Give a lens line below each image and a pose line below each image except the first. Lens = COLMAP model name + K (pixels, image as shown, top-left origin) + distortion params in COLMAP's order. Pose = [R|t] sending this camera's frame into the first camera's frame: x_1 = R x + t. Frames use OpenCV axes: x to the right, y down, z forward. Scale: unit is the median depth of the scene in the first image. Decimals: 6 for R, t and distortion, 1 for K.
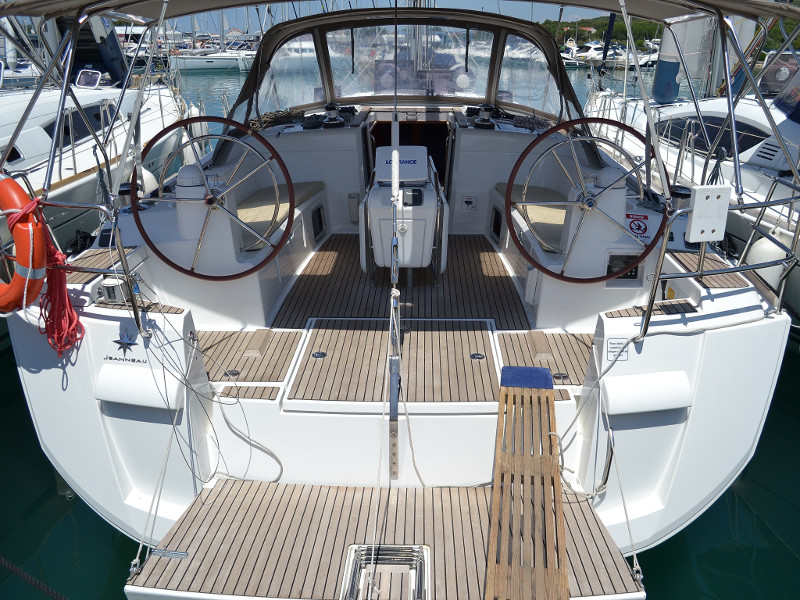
lens RADIAL K [[756.2, 0, 348.2], [0, 756.2, 298.4], [0, 0, 1]] dist [-0.056742, -0.009240]
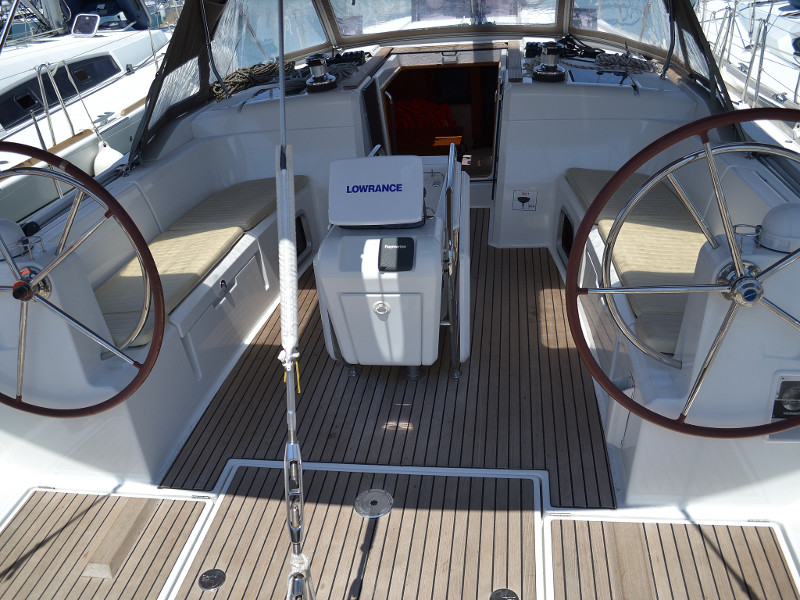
lens RADIAL K [[712.7, 0, 341.4], [0, 712.7, 300.0], [0, 0, 1]] dist [-0.077040, -0.002320]
pose [[0.989653, -0.018708, -0.142257, 0.113582], [0.037648, 0.990582, 0.131640, -0.163681], [0.138455, -0.135634, 0.981037, 0.466905]]
